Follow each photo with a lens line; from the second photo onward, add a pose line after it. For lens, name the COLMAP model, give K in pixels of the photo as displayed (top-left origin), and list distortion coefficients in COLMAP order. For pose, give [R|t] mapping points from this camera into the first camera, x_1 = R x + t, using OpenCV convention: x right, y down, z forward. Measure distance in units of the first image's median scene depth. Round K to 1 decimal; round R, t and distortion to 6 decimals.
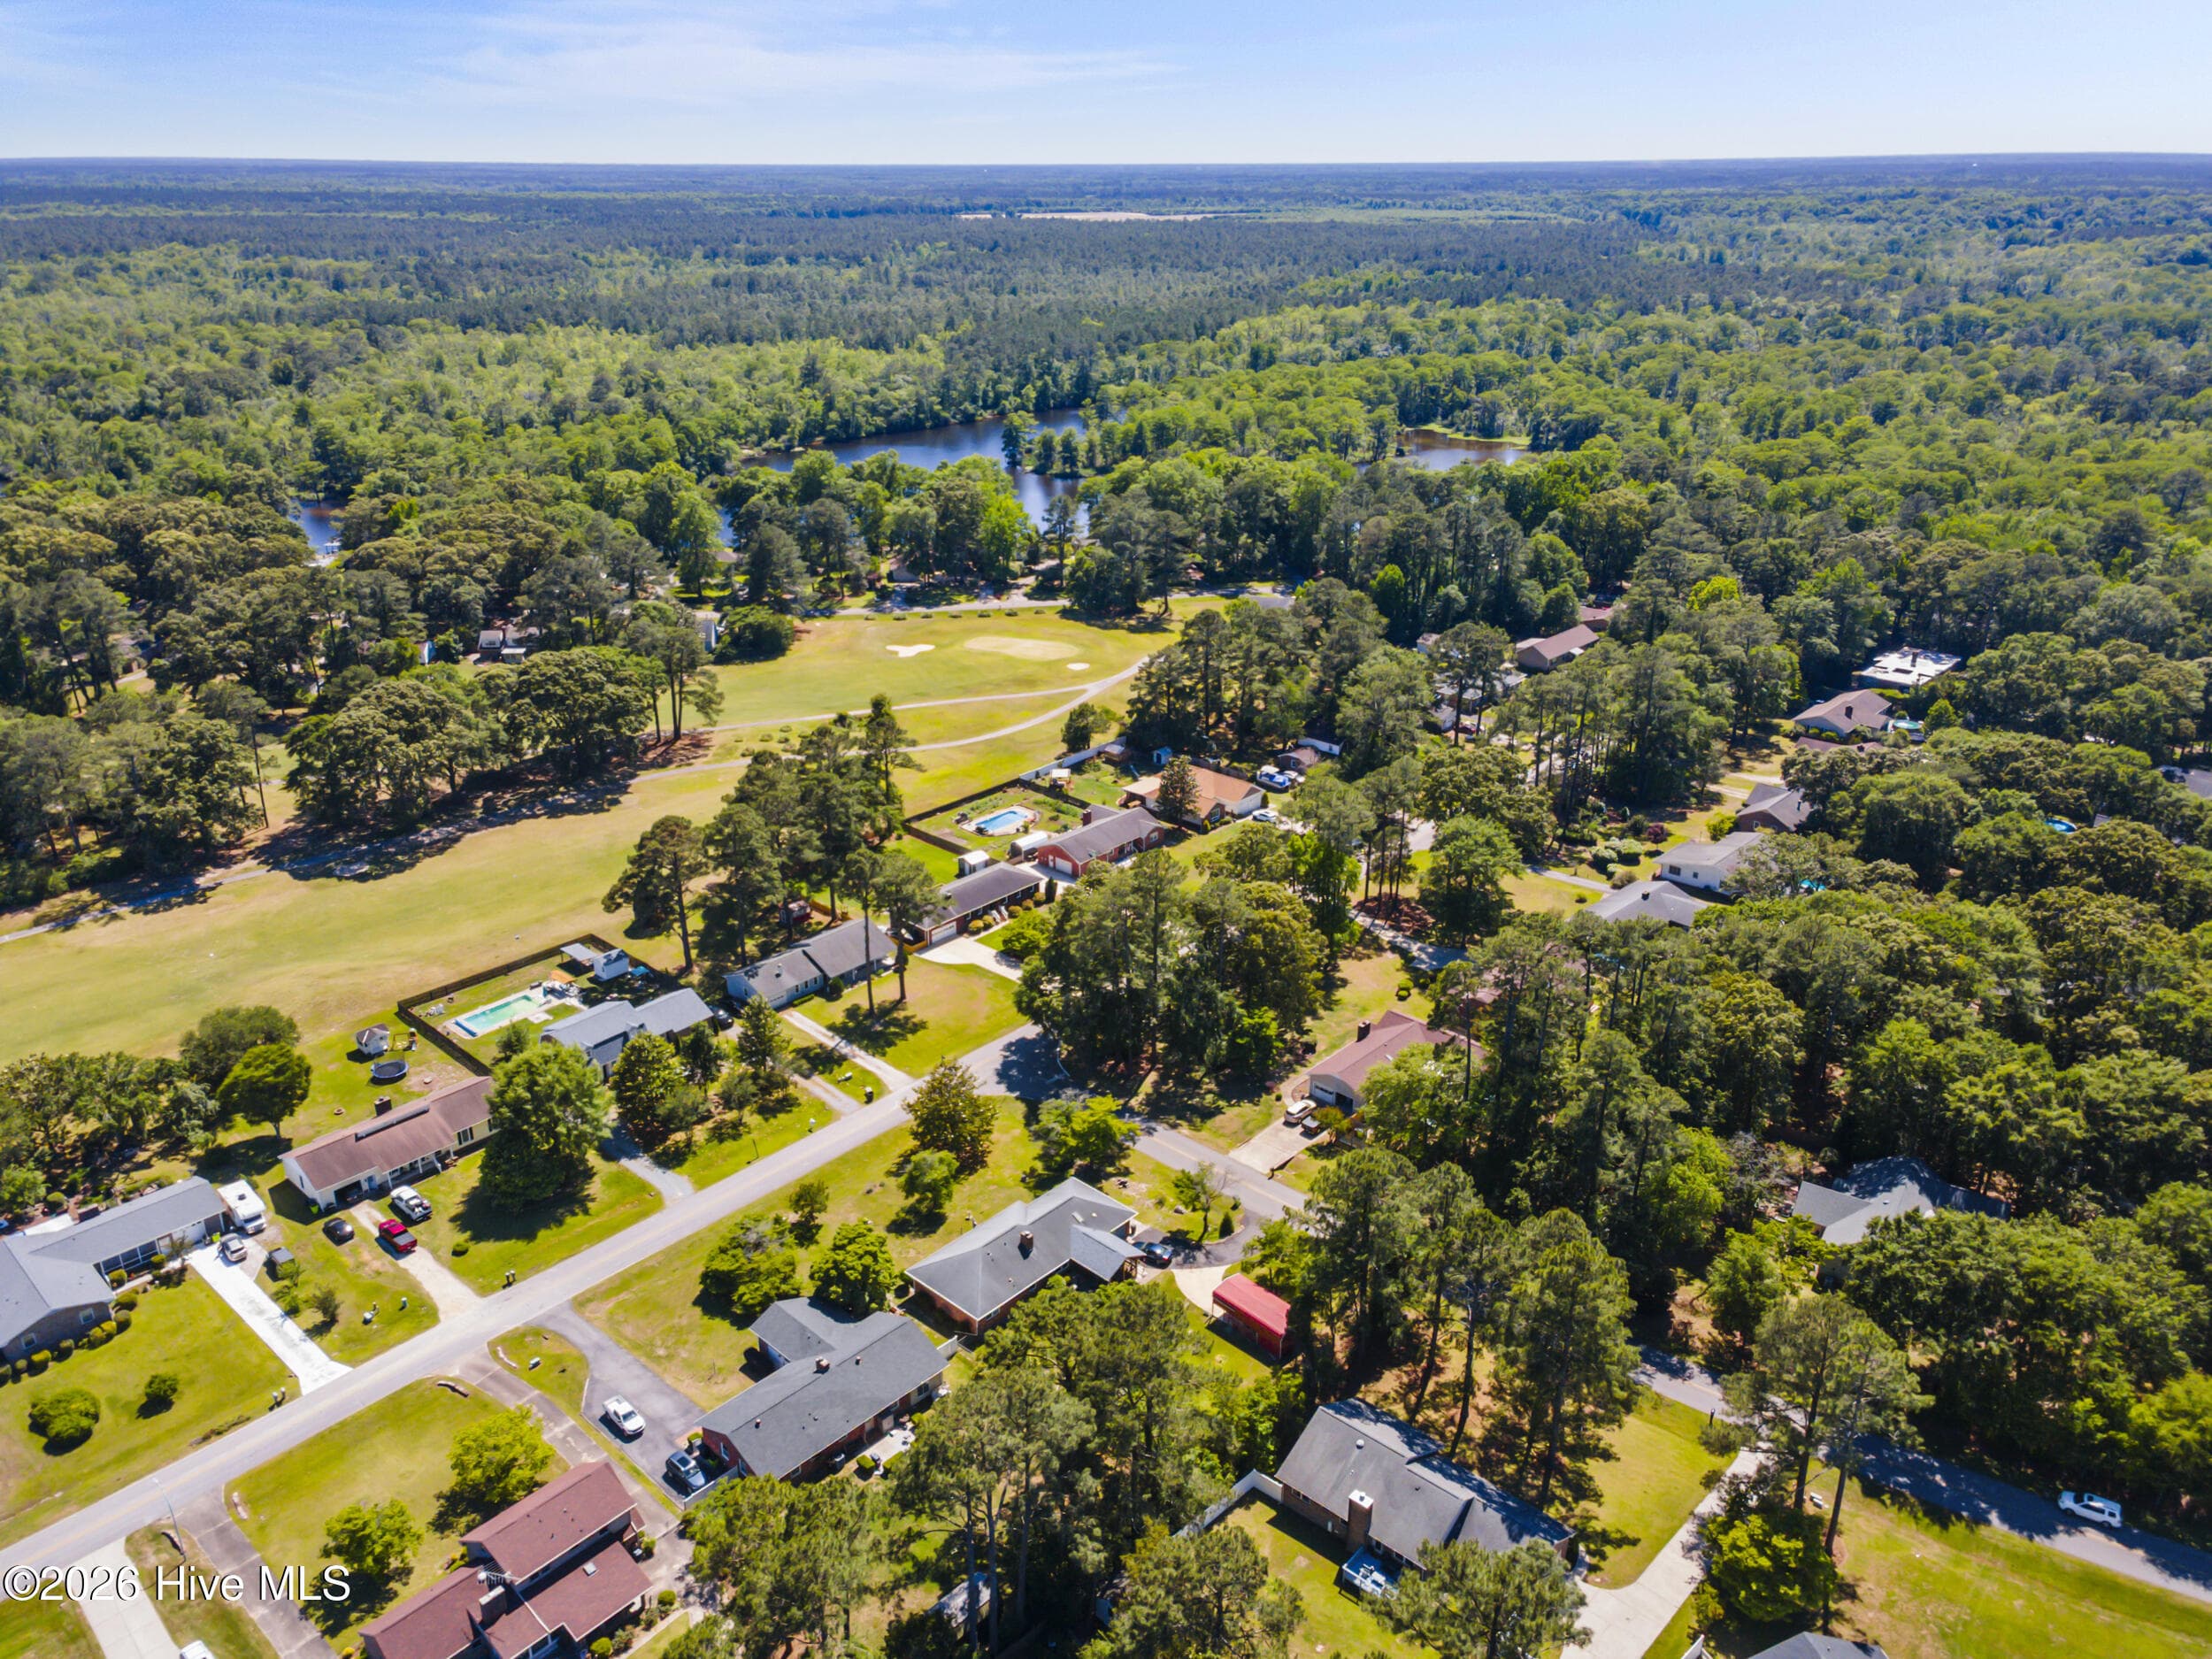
lens RADIAL K [[1629.2, 0, 1106.0], [0, 1629.2, 829.5], [0, 0, 1]] dist [0.007700, 0.054249]
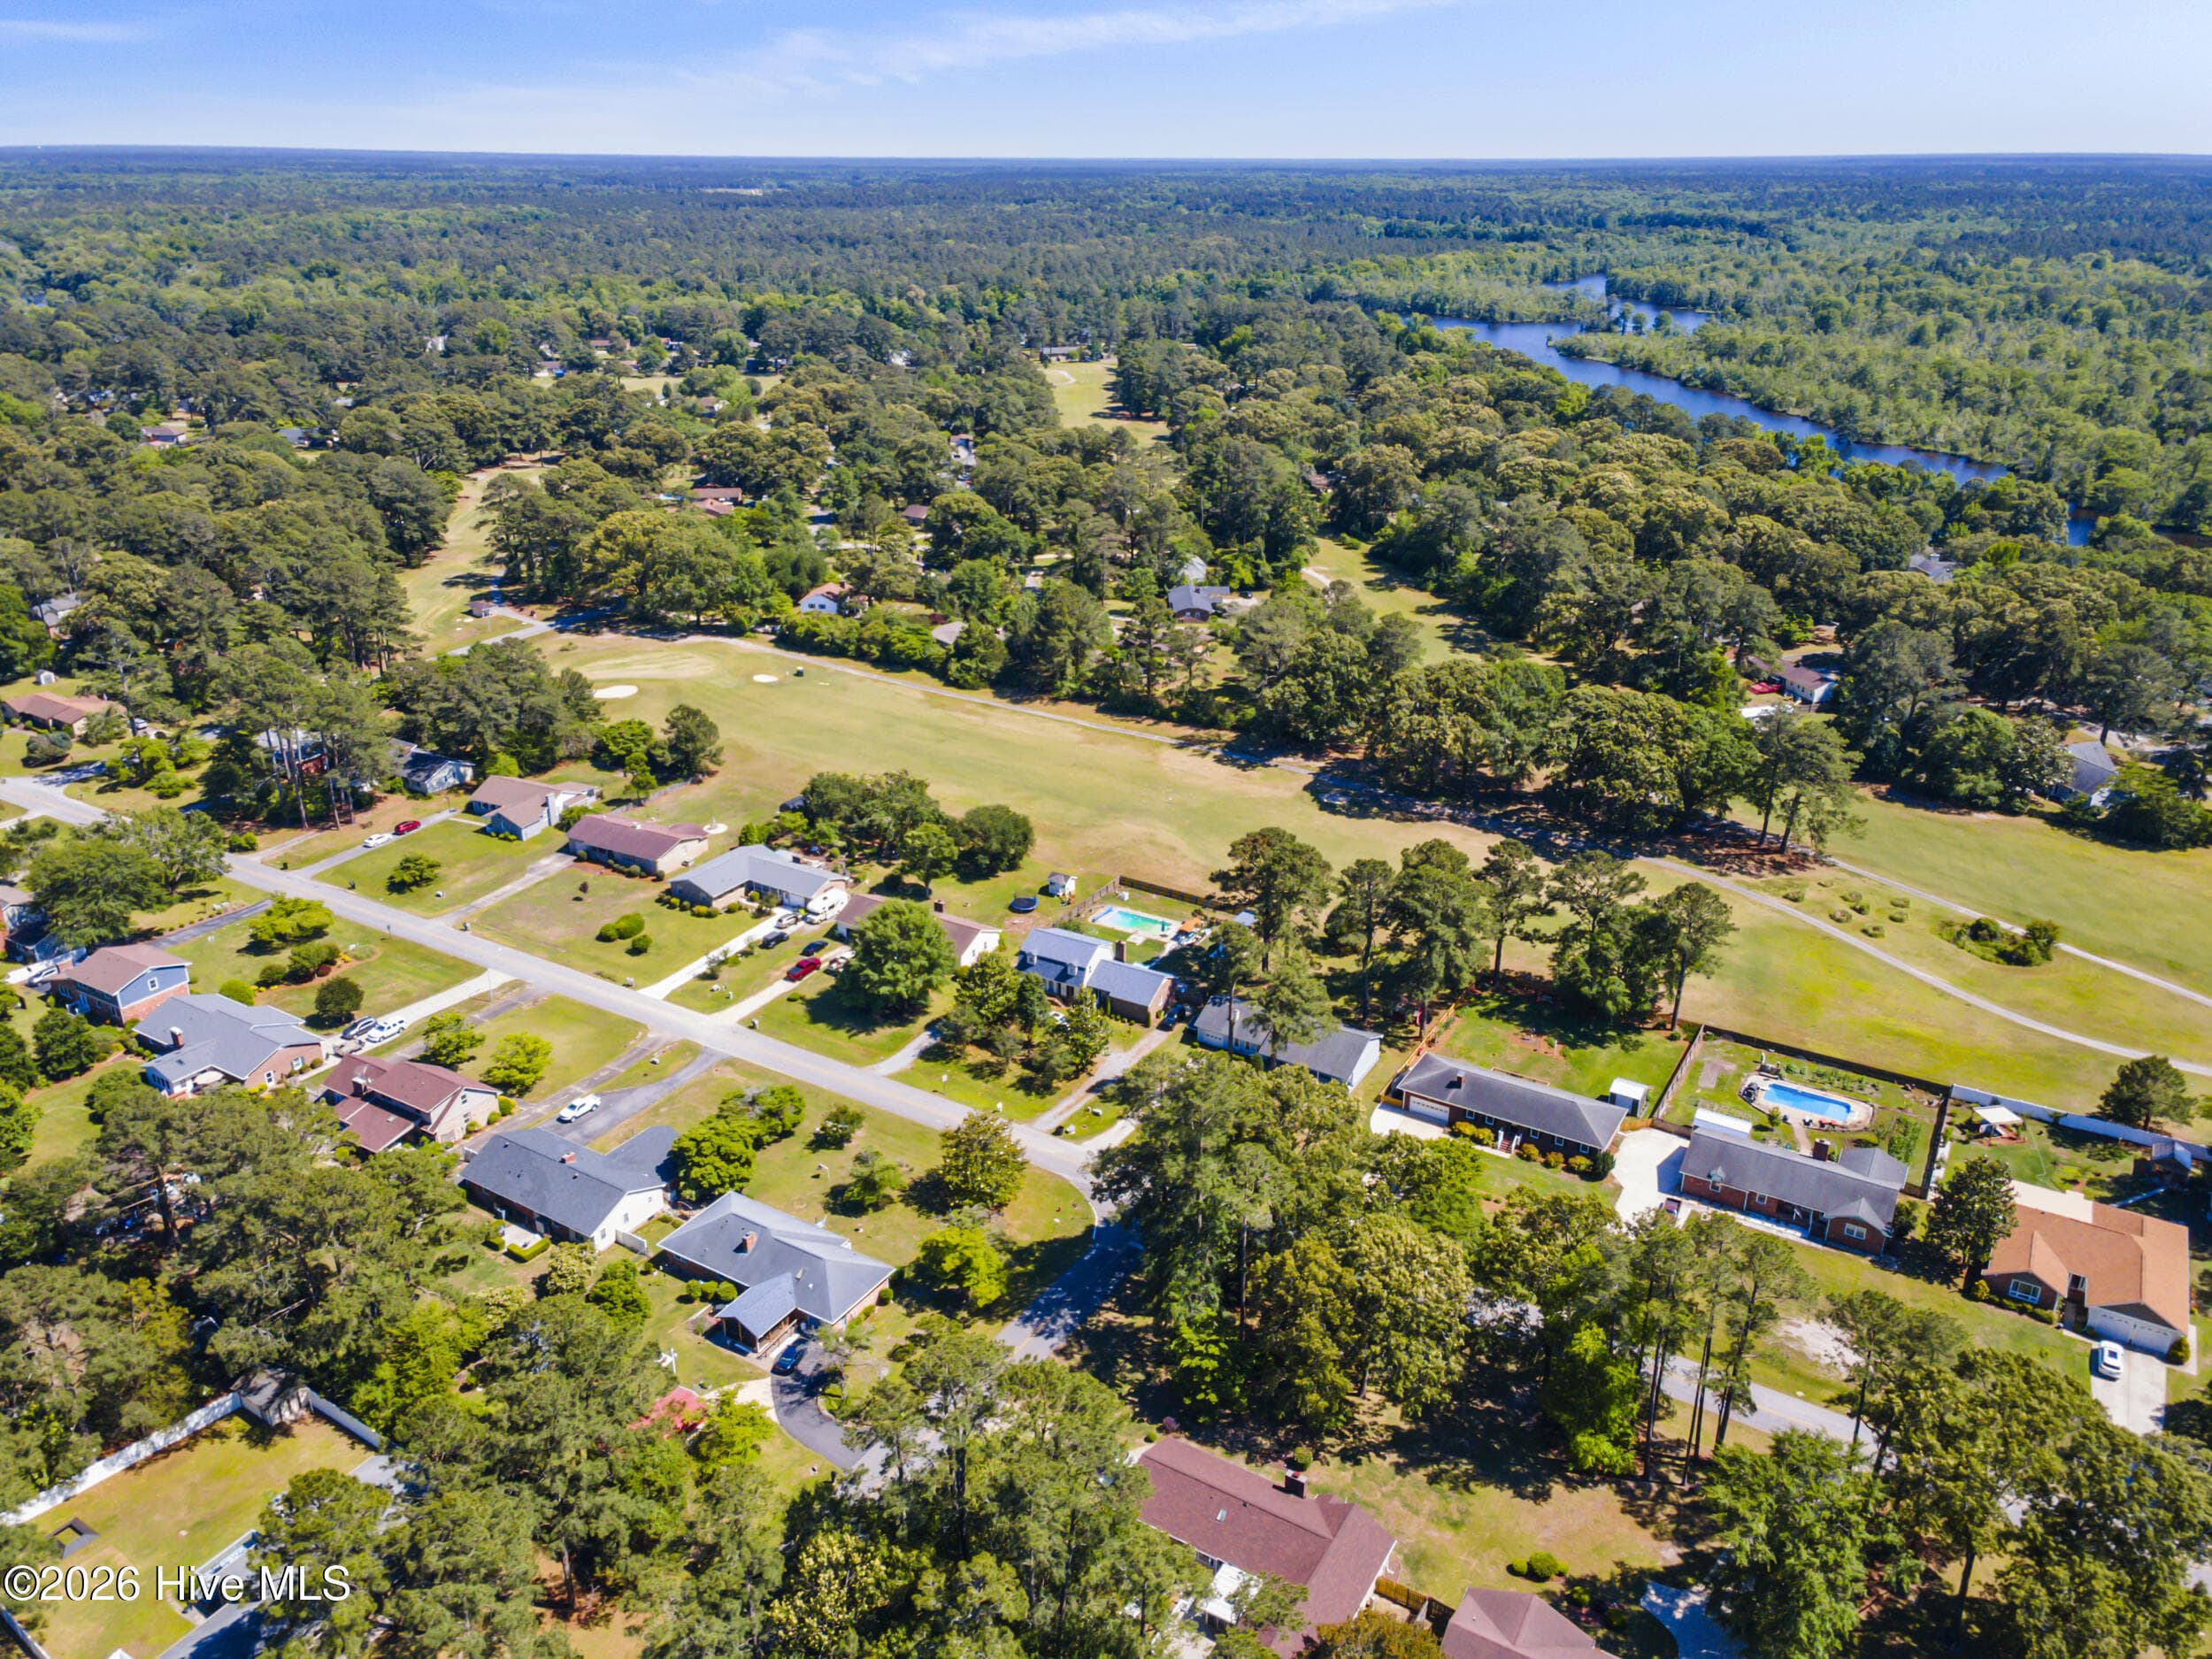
lens RADIAL K [[1646.4, 0, 1106.0], [0, 1646.4, 829.5], [0, 0, 1]] dist [0.048918, 0.003164]
pose [[0.188827, 0.372641, -0.908561, 0.524510], [-0.377581, 0.881632, 0.283123, -0.214177], [0.906519, 0.289594, 0.307178, 0.535869]]
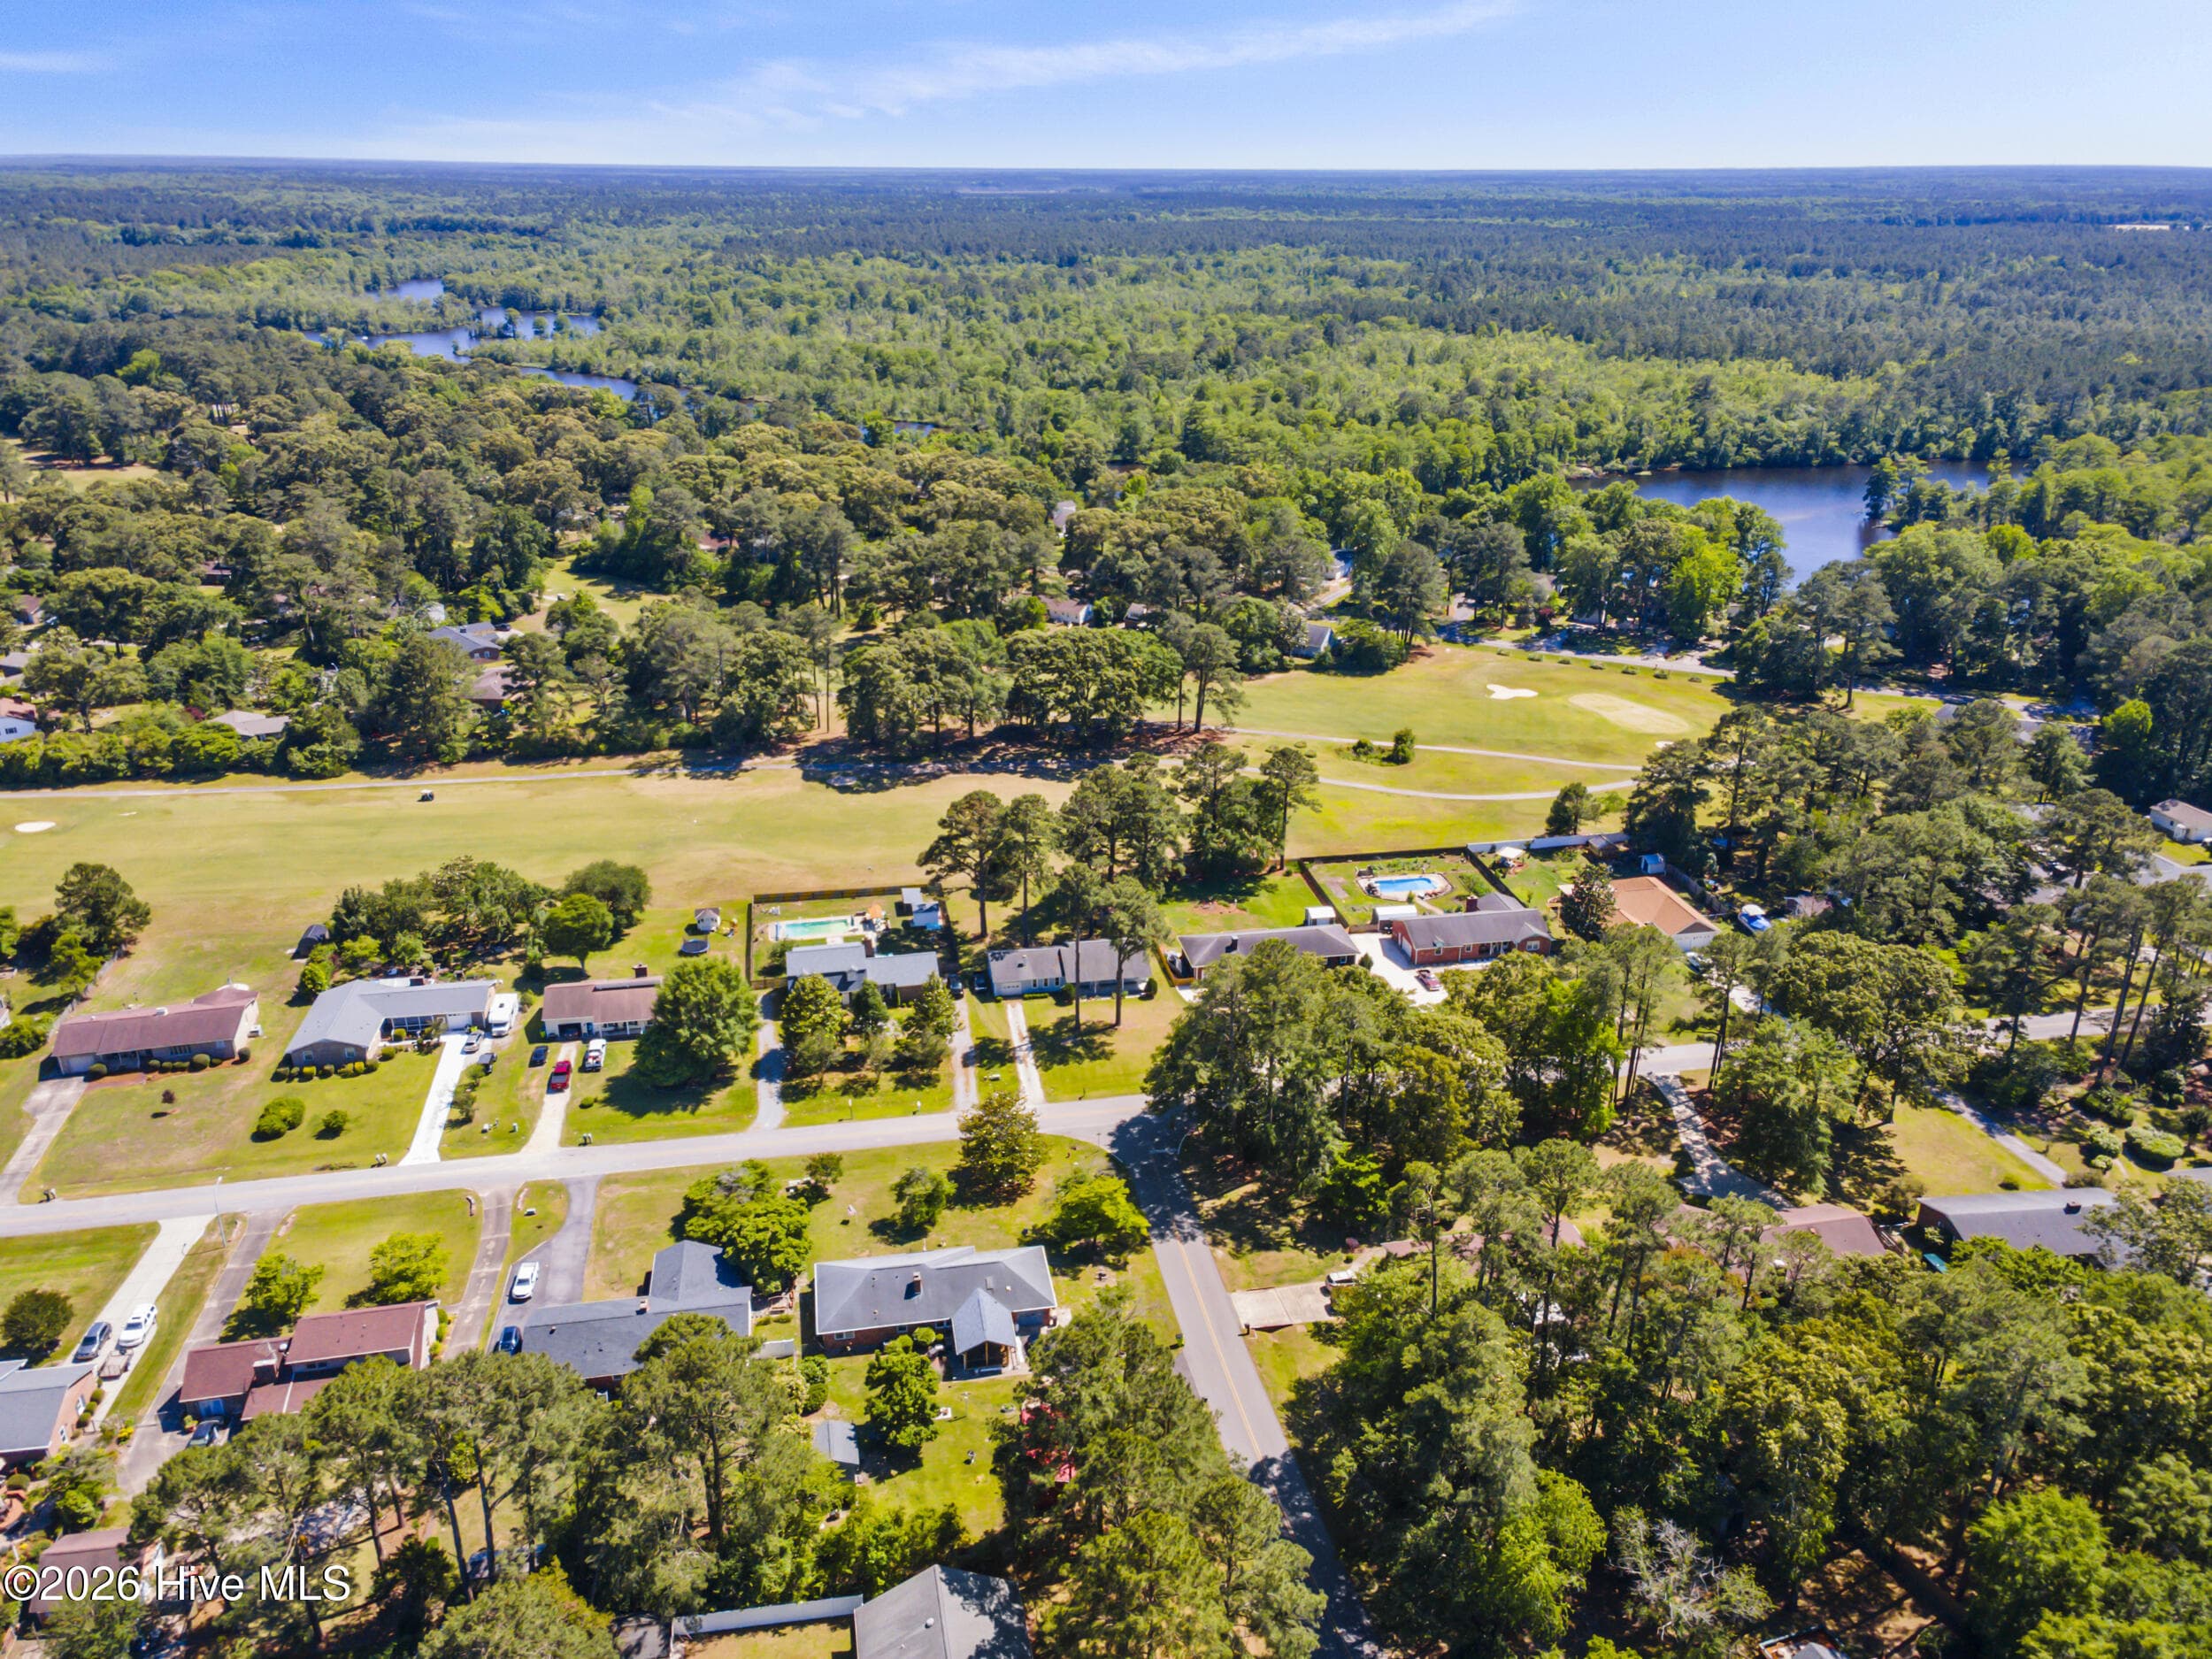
lens RADIAL K [[1629.2, 0, 1106.0], [0, 1629.2, 829.5], [0, 0, 1]] dist [0.007700, 0.054249]
pose [[0.796684, 0.232690, -0.557808, 0.338435], [-0.234435, 0.969633, 0.069654, -0.066549], [0.557077, 0.075278, 0.827042, 0.159333]]
